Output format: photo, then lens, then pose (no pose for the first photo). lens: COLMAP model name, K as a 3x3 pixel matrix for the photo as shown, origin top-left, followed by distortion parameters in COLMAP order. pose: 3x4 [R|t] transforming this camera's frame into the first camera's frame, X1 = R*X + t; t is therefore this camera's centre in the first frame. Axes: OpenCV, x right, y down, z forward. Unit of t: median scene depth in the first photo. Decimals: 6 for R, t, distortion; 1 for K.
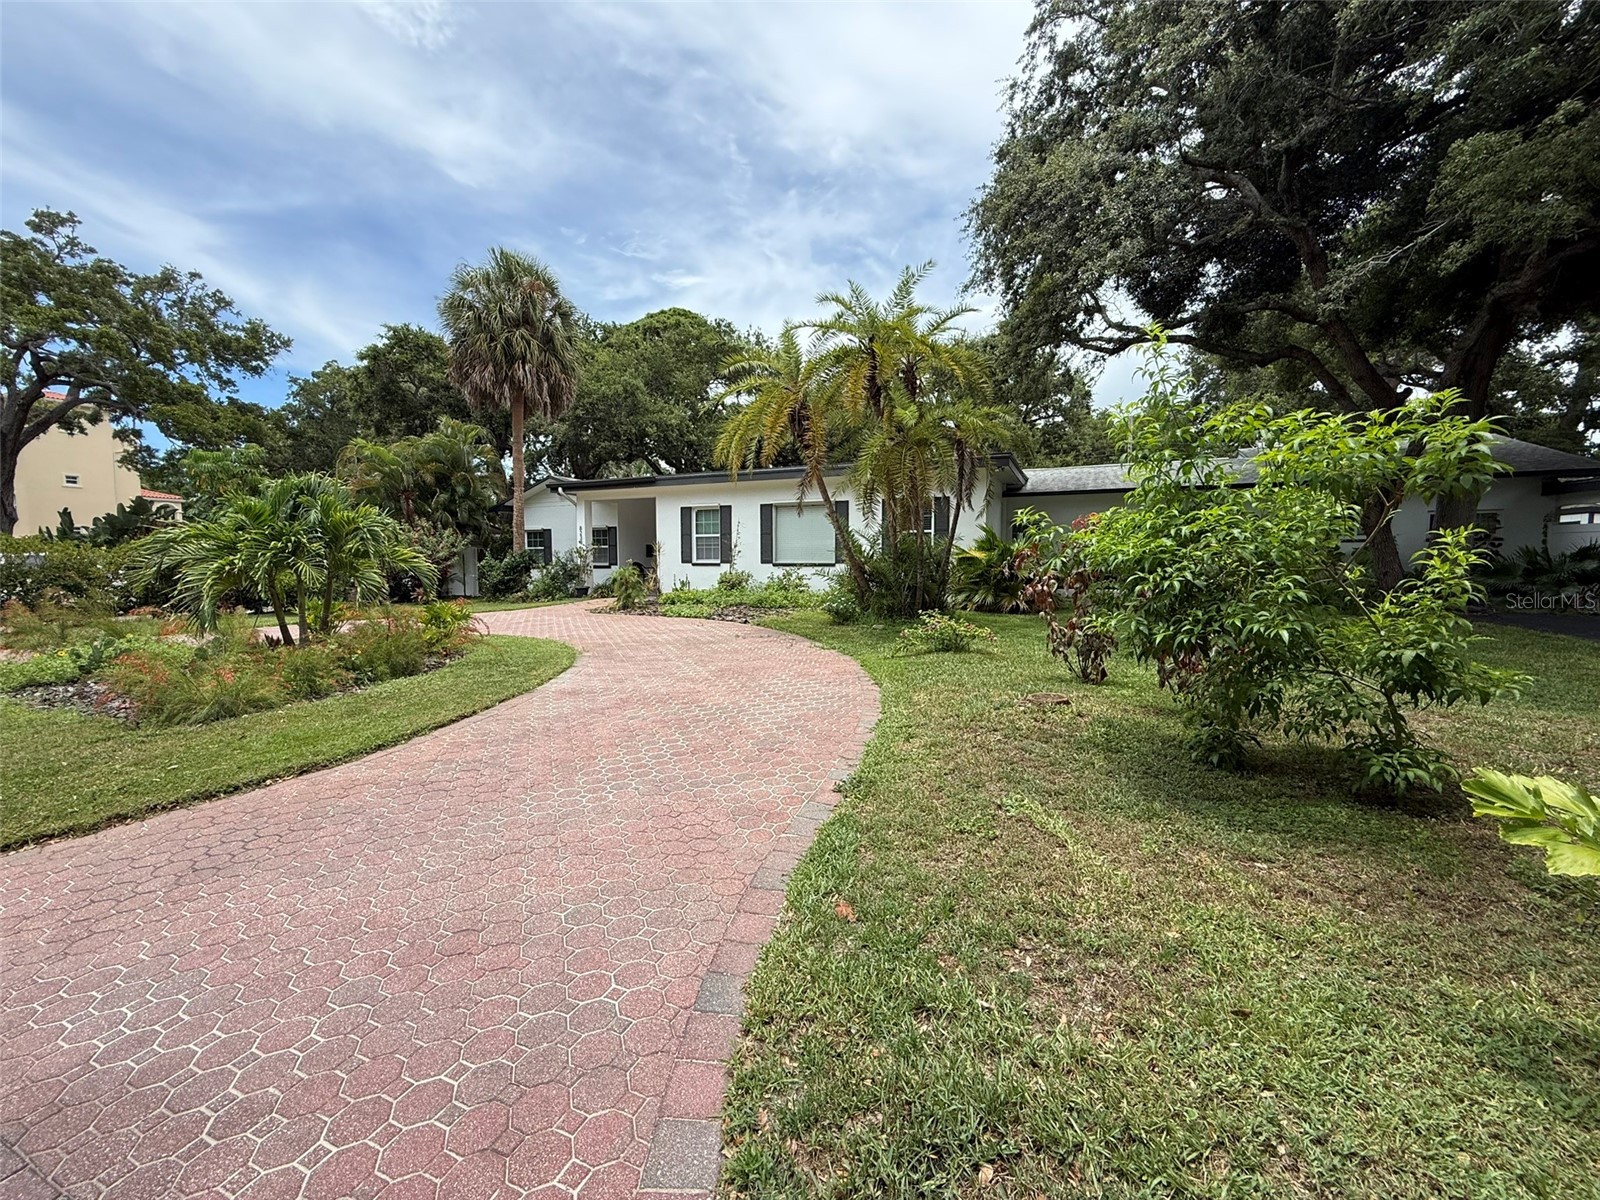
lens RADIAL K [[635.1, 0, 792.3], [0, 635.1, 606.7], [0, 0, 1]] dist [-0.001157, 0.000262]
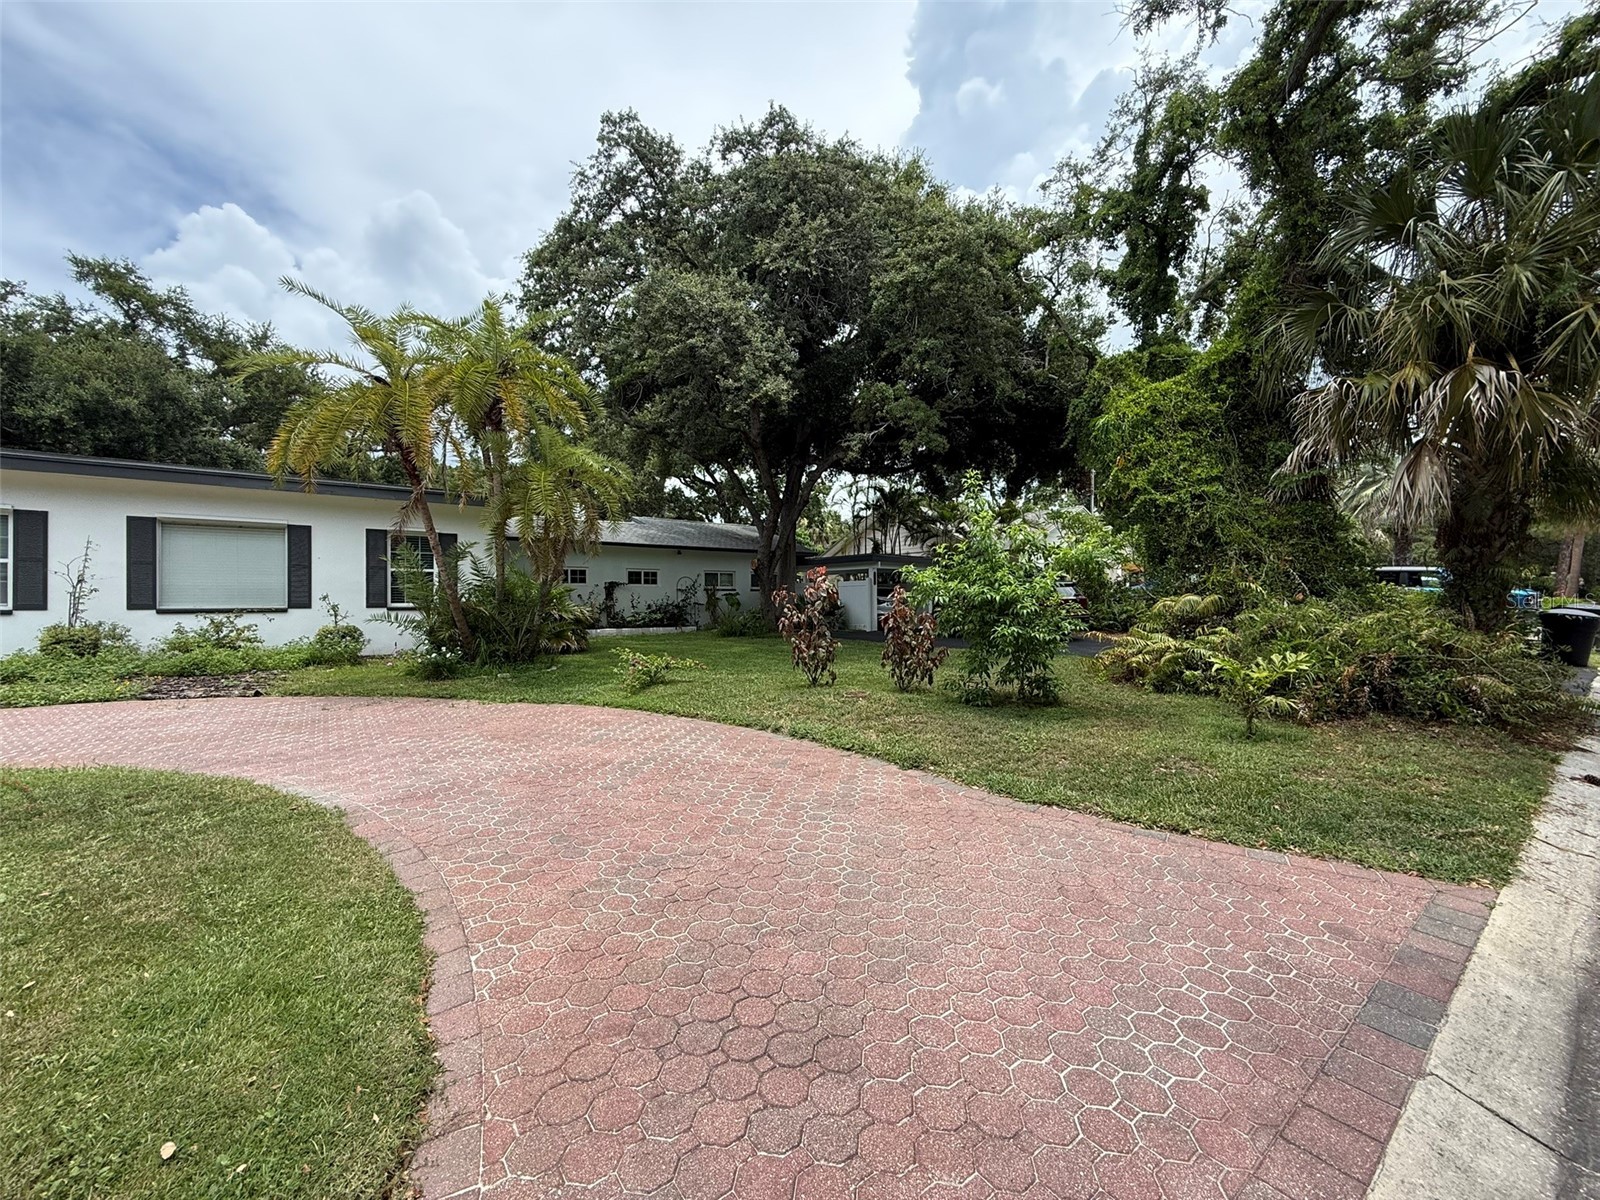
lens RADIAL K [[635.1, 0, 795.4], [0, 635.1, 598.9], [0, 0, 1]] dist [-0.001157, 0.000262]
pose [[0.488511, 0.007404, 0.872526, -0.284140], [0.068299, 0.996572, -0.046696, -0.004490], [-0.869881, 0.082404, 0.486330, 0.124039]]
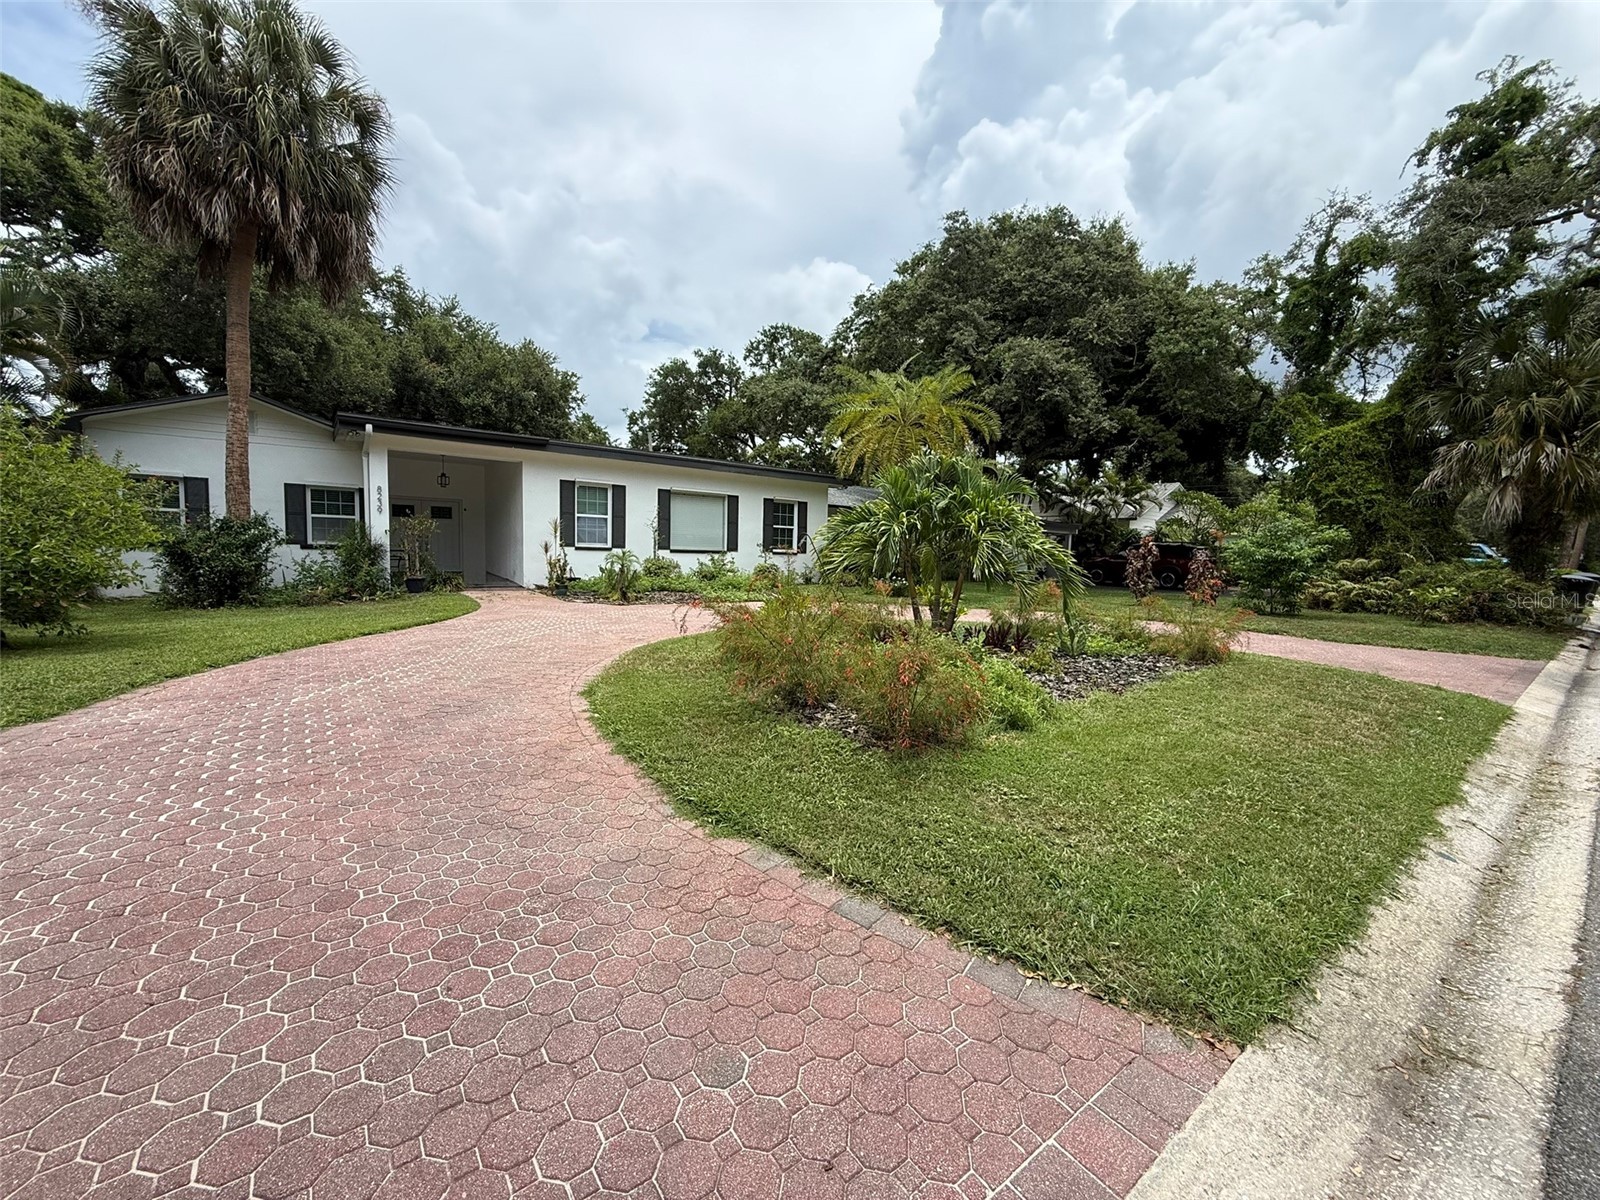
lens RADIAL K [[635.1, 0, 798.4], [0, 635.1, 598.2], [0, 0, 1]] dist [-0.001157, 0.000262]
pose [[0.485527, -0.041123, 0.873254, -0.831706], [0.040347, 0.998883, 0.024606, -0.008471], [-0.873290, 0.023286, 0.486644, 0.348392]]
